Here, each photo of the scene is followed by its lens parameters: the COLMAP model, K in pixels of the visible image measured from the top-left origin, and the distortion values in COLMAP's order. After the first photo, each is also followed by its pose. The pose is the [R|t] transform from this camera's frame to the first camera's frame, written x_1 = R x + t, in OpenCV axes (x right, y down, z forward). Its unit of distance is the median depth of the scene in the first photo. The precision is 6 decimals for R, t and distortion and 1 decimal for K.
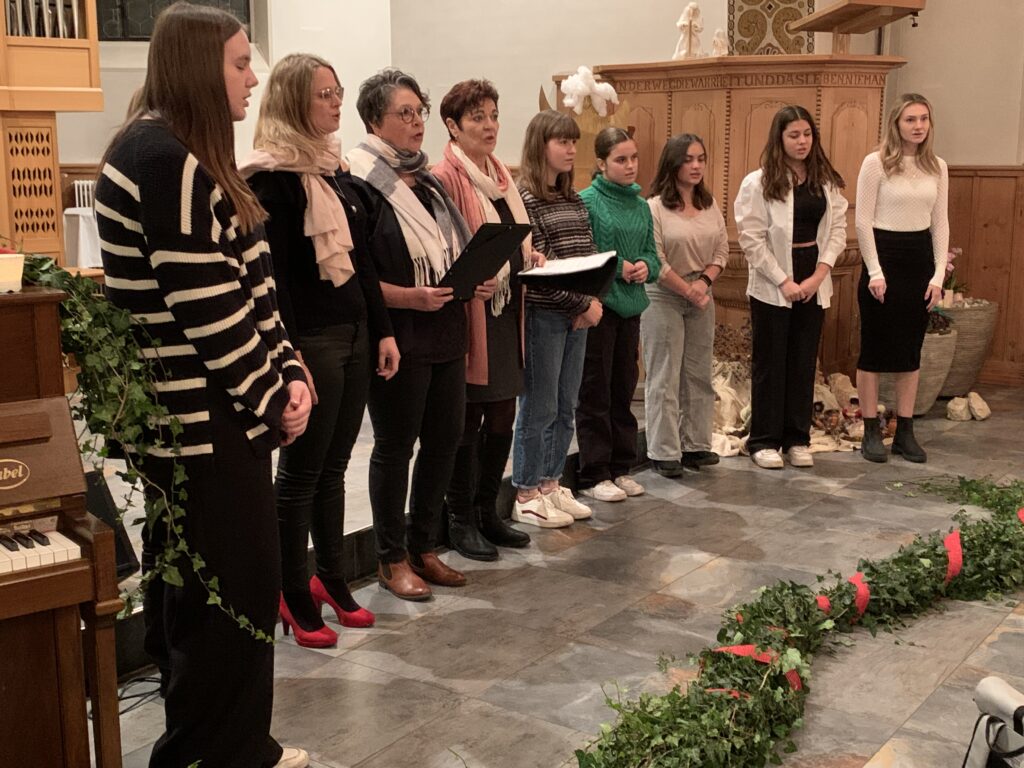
lens RADIAL K [[1293.4, 0, 512.0], [0, 1293.4, 384.0], [0, 0, 1]] dist [0.206805, -0.615659]
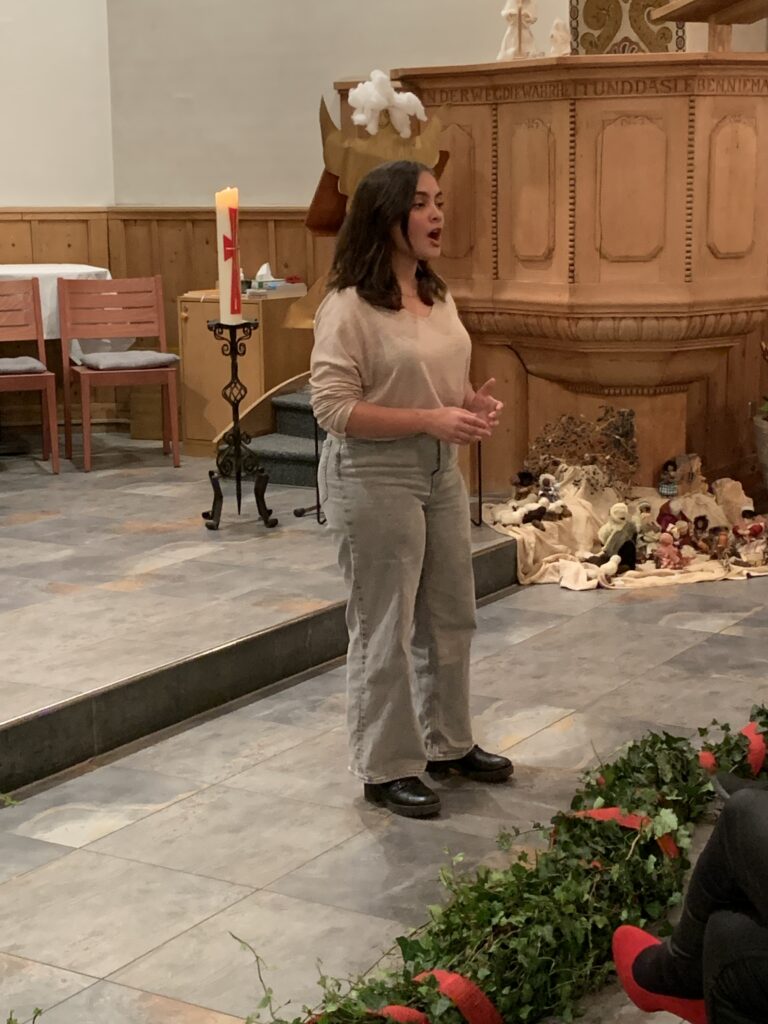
lens RADIAL K [[1863.7, 0, 384.0], [0, 1863.7, 512.0], [0, 0, 1]] dist [0.228614, -0.635820]
pose [[0.998072, -0.021547, 0.058201, -0.009963], [0.021909, 0.999744, -0.005585, 0.013942], [-0.058066, 0.006849, 0.998289, -0.067373]]
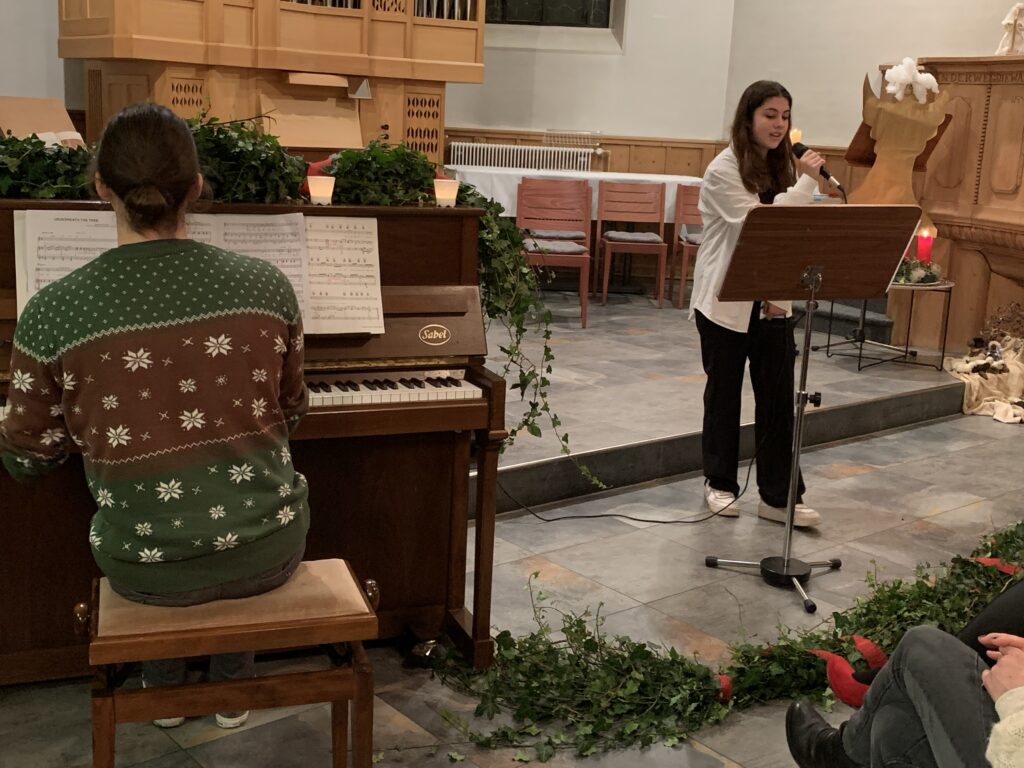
lens RADIAL K [[1225.4, 0, 512.0], [0, 1225.4, 384.0], [0, 0, 1]] dist [0.175741, -0.514862]
pose [[0.967492, 0.100044, -0.232270, 0.002614], [-0.094478, 0.994912, 0.034993, 0.025752], [0.234589, -0.011911, 0.972022, -0.101105]]
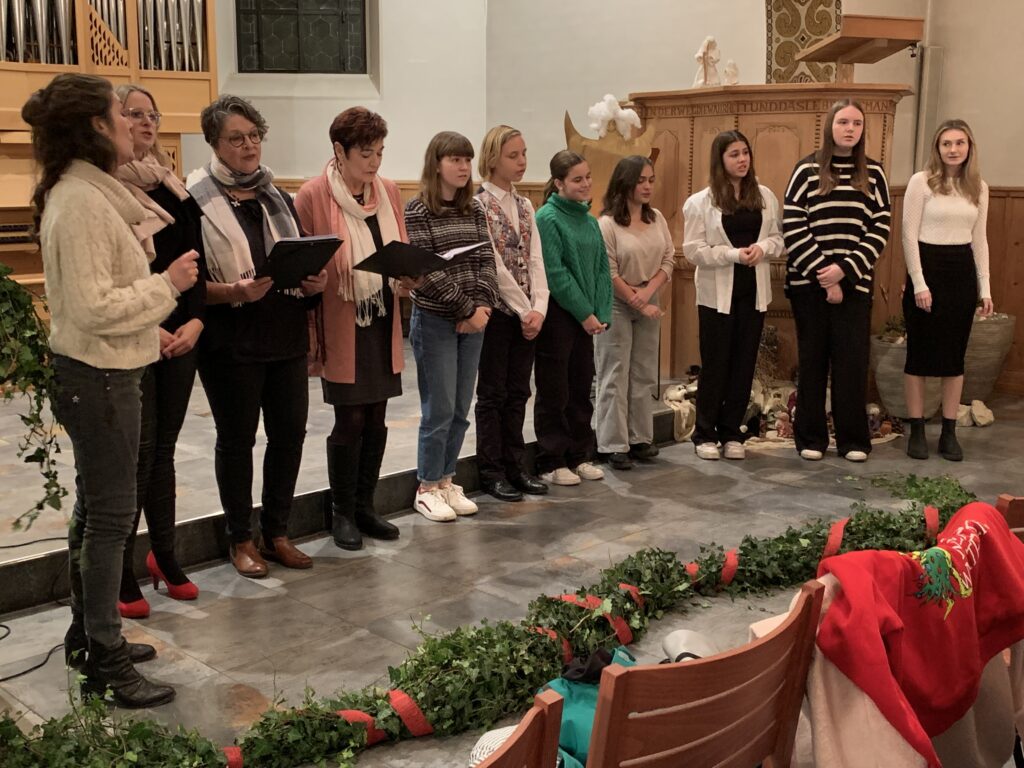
lens RADIAL K [[1210.1, 0, 512.0], [0, 1210.1, 384.0], [0, 0, 1]] dist [0.178057, -0.493832]
pose [[0.984624, 0.038004, -0.170504, 0.165729], [-0.038309, 0.999265, 0.001500, 0.006707], [0.170435, 0.005055, 0.985356, -0.045176]]
